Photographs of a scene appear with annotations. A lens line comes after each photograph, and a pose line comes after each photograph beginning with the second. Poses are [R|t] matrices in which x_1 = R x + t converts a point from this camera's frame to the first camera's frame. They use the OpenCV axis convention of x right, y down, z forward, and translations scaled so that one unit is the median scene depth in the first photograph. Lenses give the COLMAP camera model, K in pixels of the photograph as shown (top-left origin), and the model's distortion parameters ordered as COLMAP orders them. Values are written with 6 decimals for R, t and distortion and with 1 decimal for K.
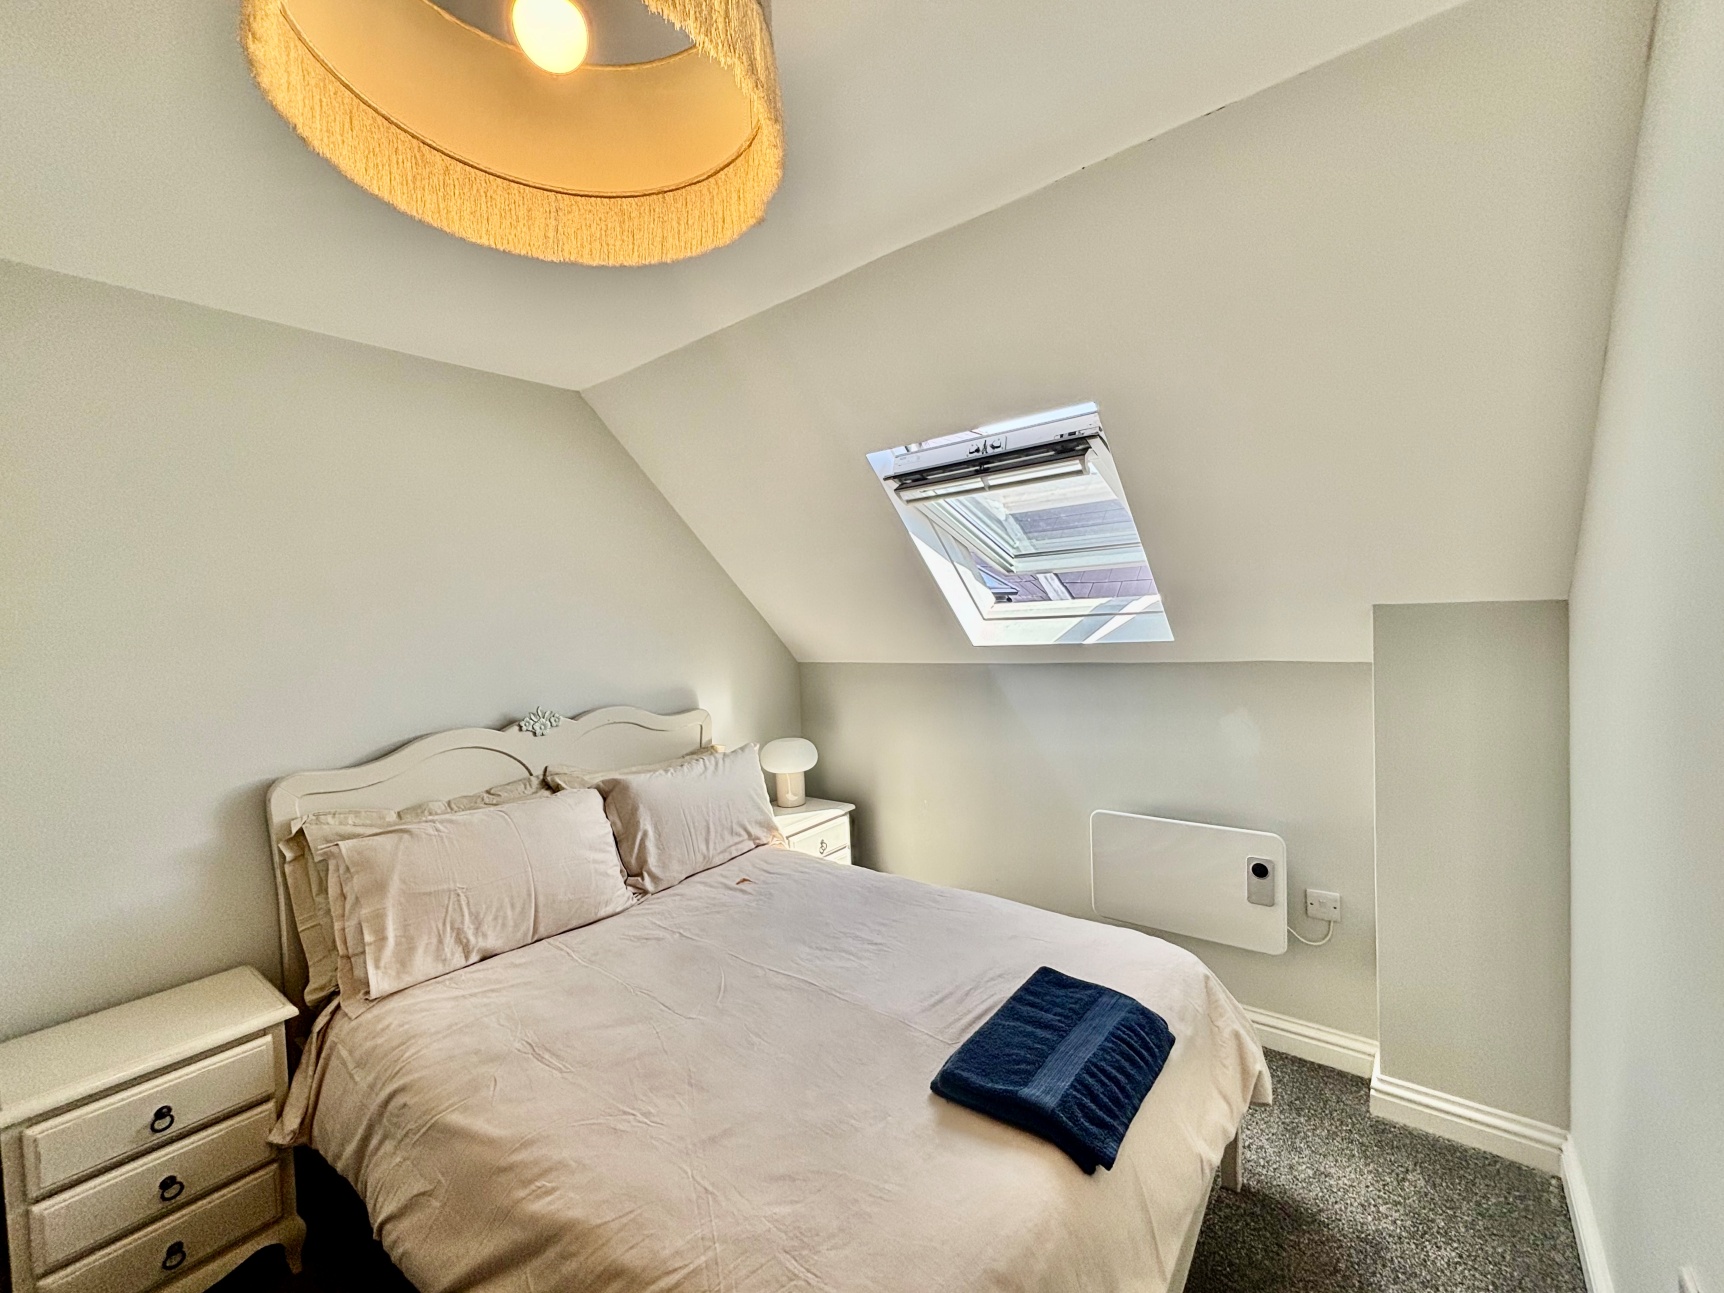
lens RADIAL K [[690.5, 0, 856.2], [0, 690.5, 643.0], [0, 0, 1]] dist [-0.002669, -0.000492]
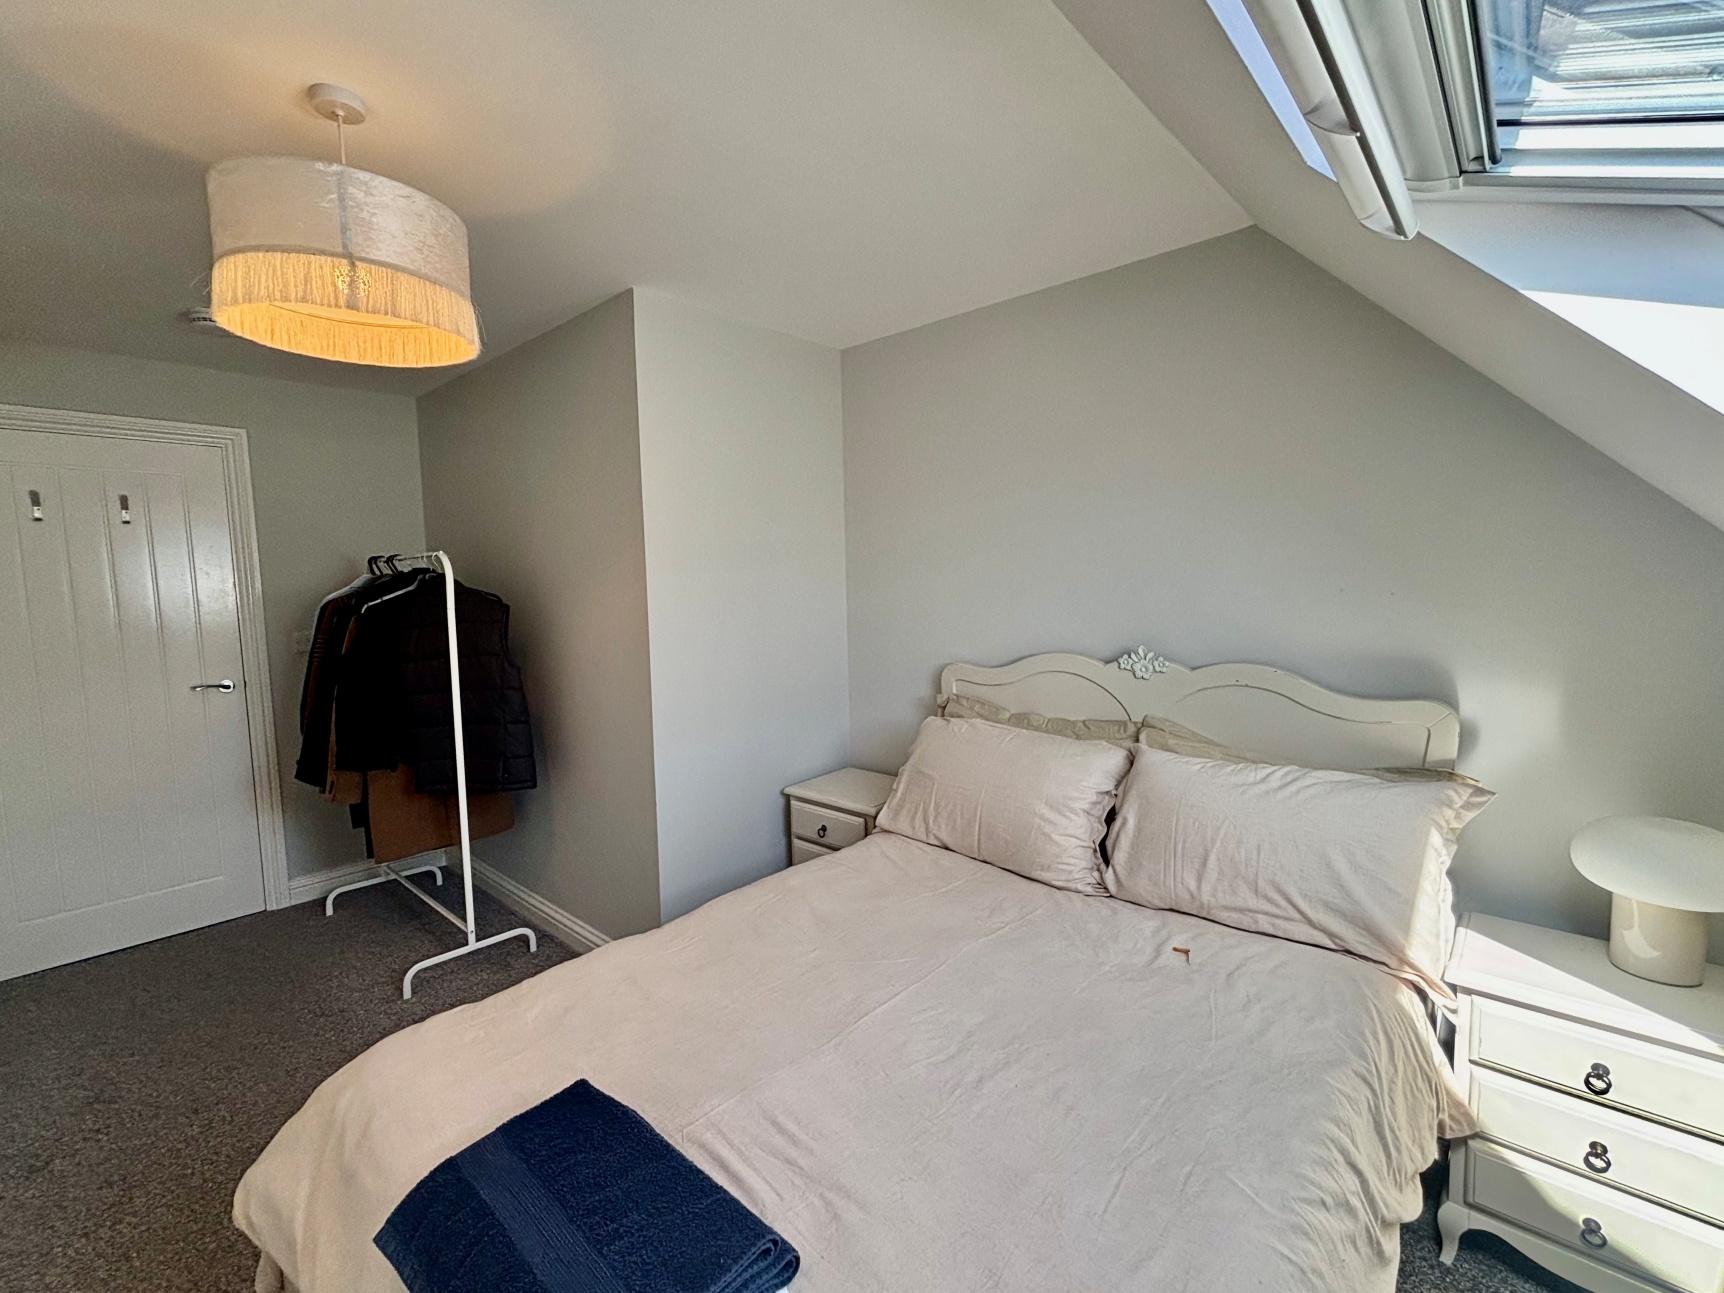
lens RADIAL K [[745.8, 0, 862.0], [0, 745.8, 646.5], [0, 0, 1]] dist [-0.000549, -0.000159]
pose [[-0.058007, 0.135467, -0.989082, 0.516365], [-0.017049, 0.990472, 0.136657, -0.029873], [0.998171, 0.024790, -0.055145, 0.743752]]
